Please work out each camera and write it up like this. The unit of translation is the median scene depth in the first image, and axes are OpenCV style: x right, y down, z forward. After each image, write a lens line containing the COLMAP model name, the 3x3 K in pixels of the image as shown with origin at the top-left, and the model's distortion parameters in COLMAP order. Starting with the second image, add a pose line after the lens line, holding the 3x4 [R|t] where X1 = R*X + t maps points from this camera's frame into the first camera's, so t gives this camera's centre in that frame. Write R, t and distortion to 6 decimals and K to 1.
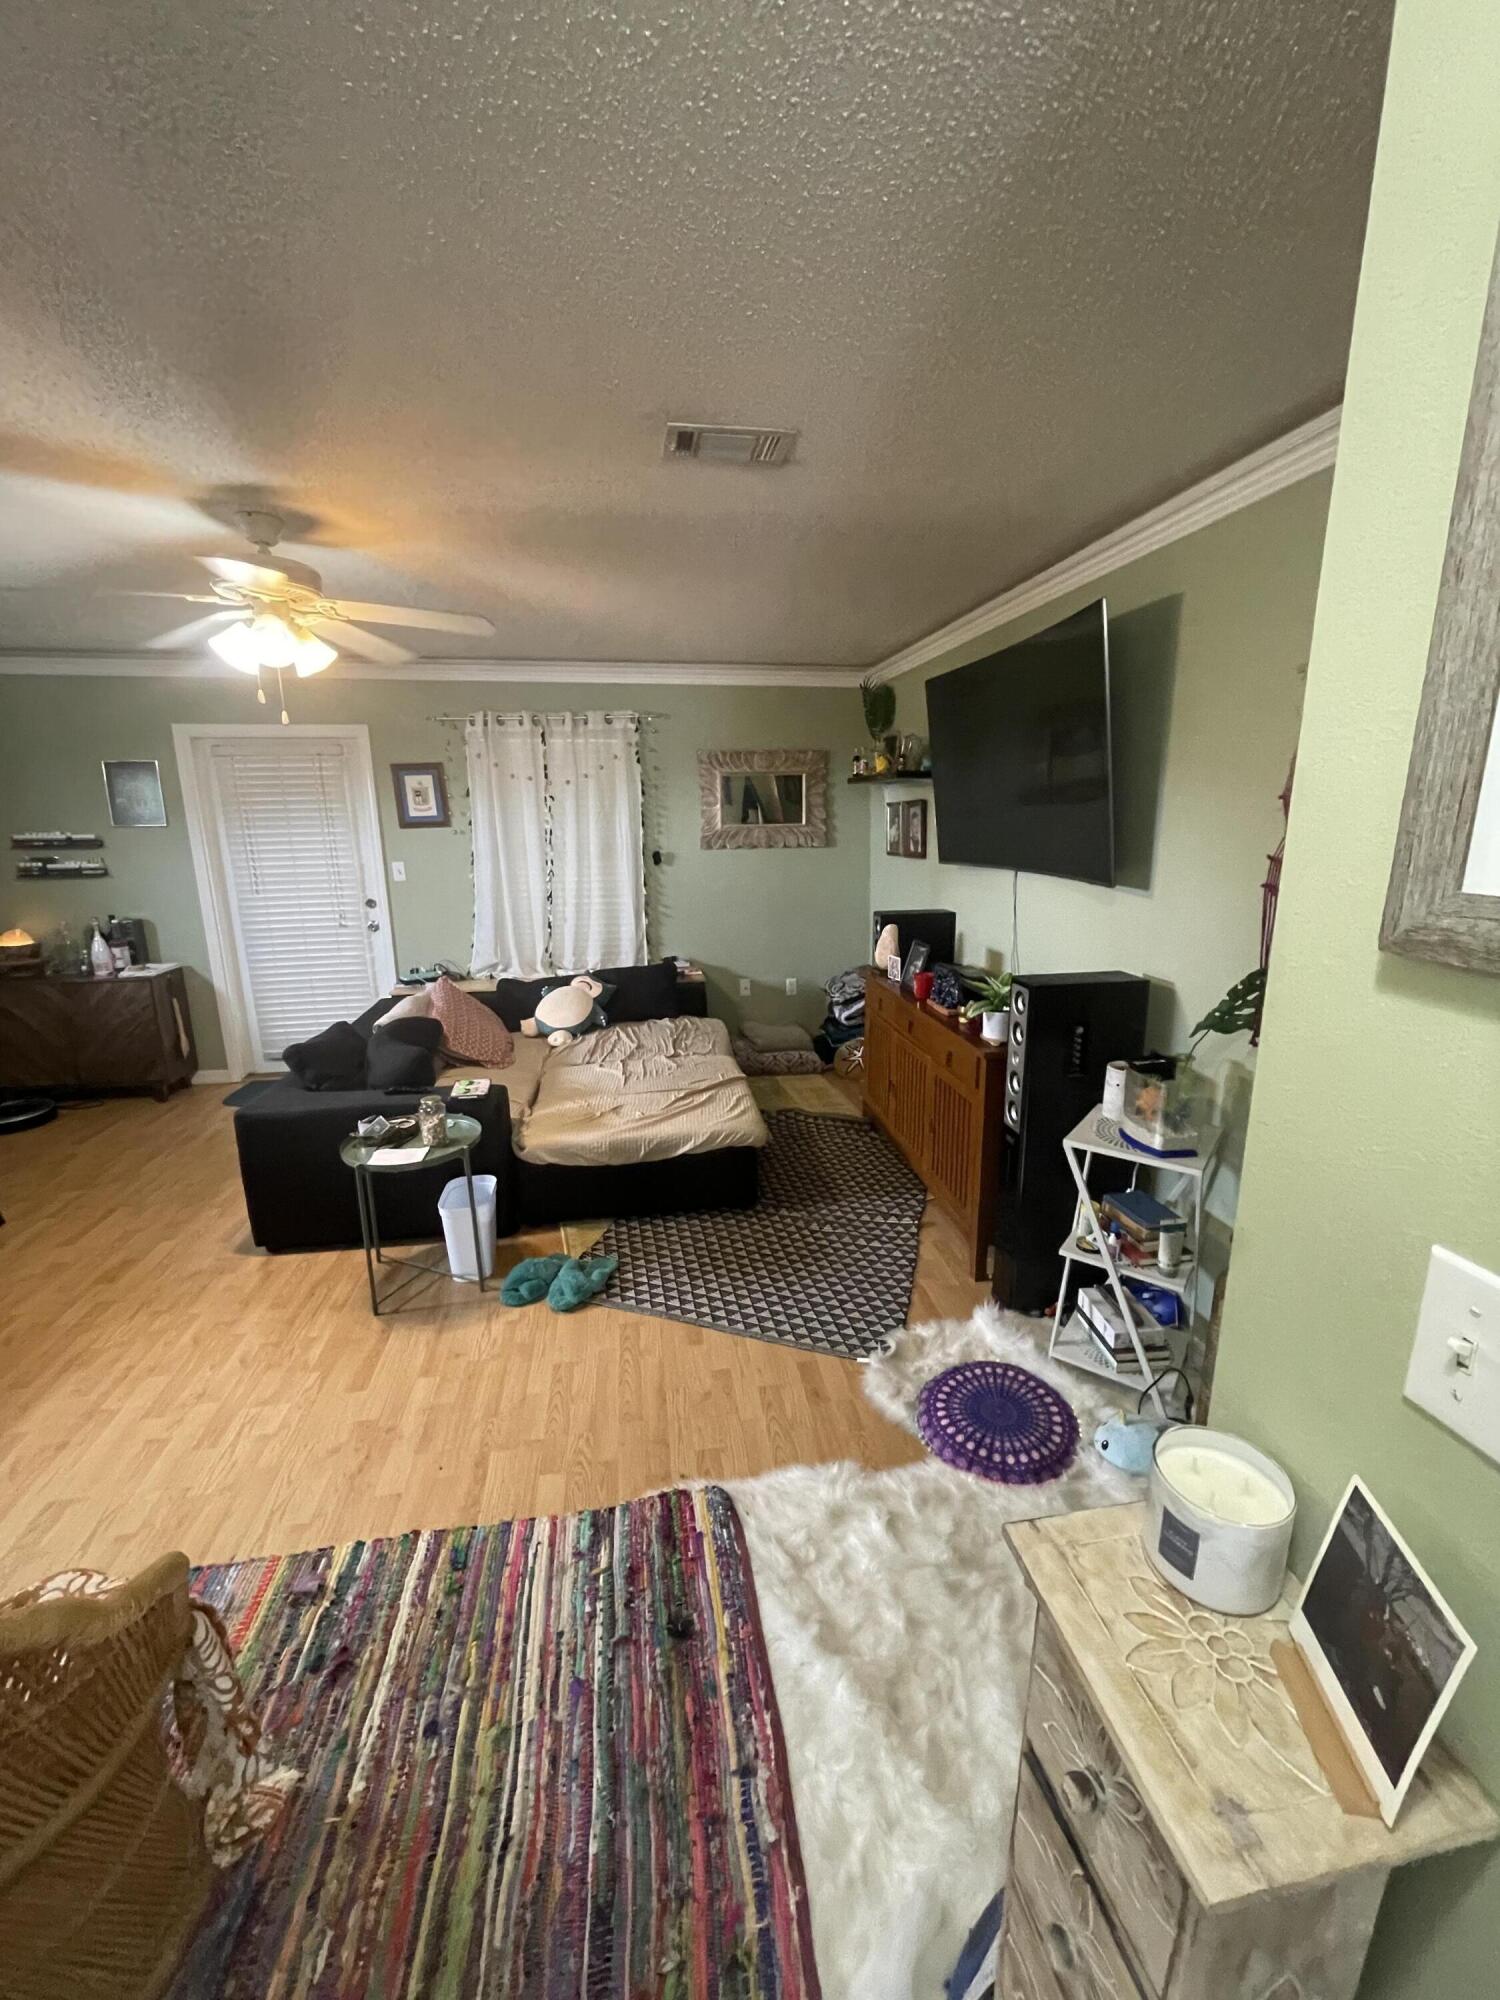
lens RADIAL K [[809.5, 0, 758.4], [0, 809.5, 1002.9], [0, 0, 1]] dist [0.001229, 0.000008]
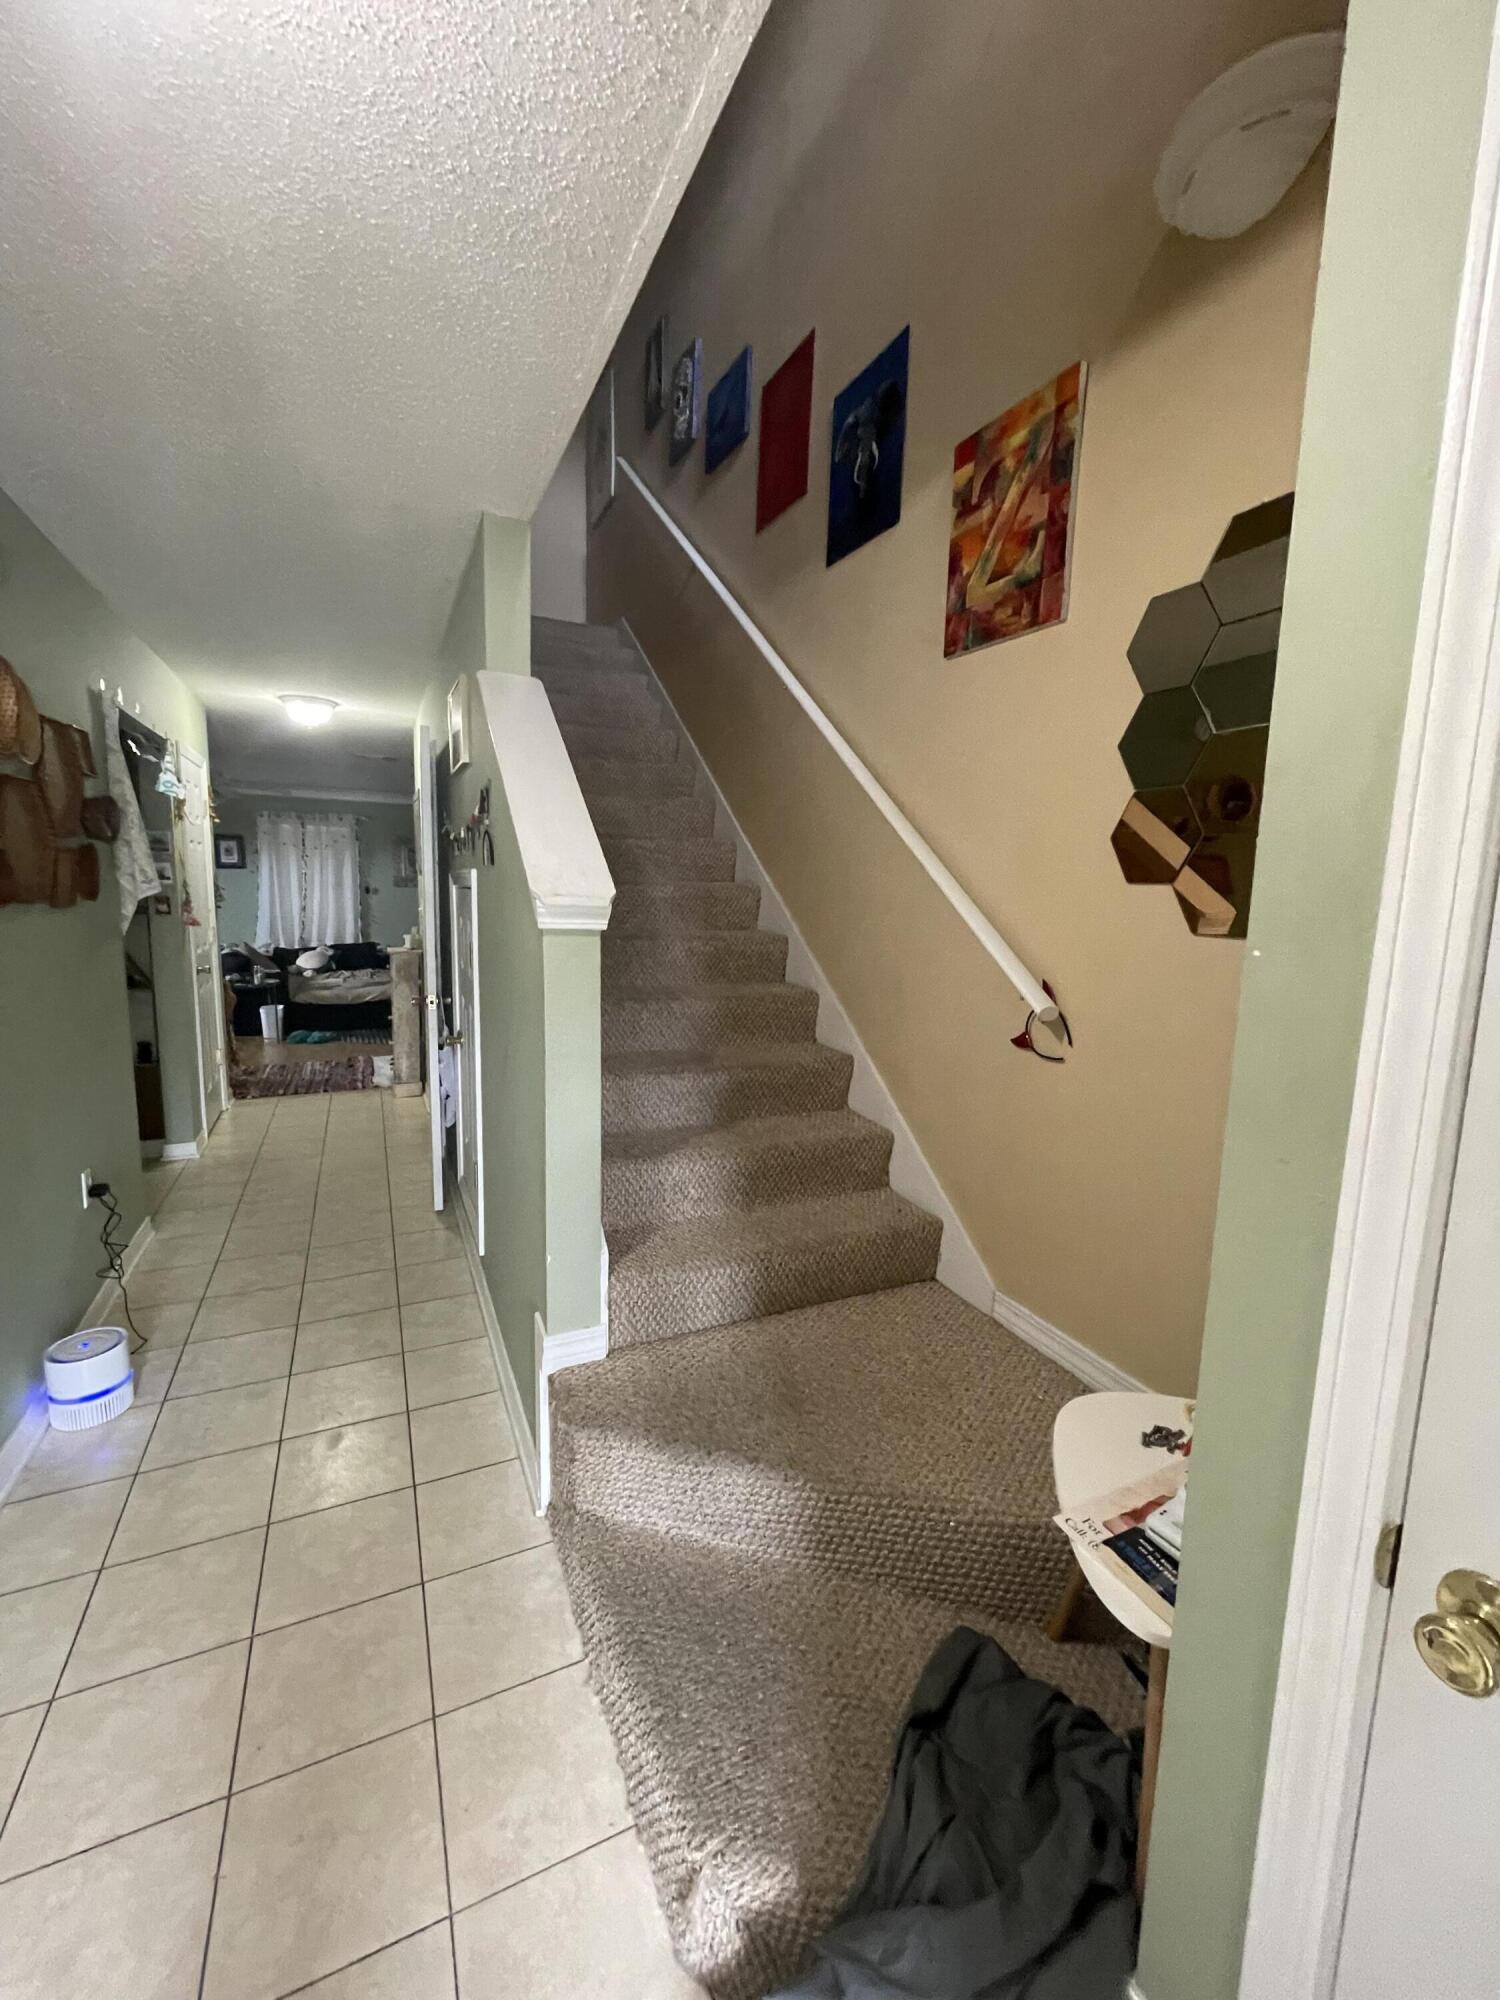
lens RADIAL K [[809.5, 0, 752.8], [0, 809.5, 990.0], [0, 0, 1]] dist [0.001229, 0.000008]
pose [[0.959565, -0.001700, 0.281482, 0.215803], [0.033013, 0.993760, -0.106539, 0.299044], [-0.279545, 0.111524, 0.953634, -1.081326]]
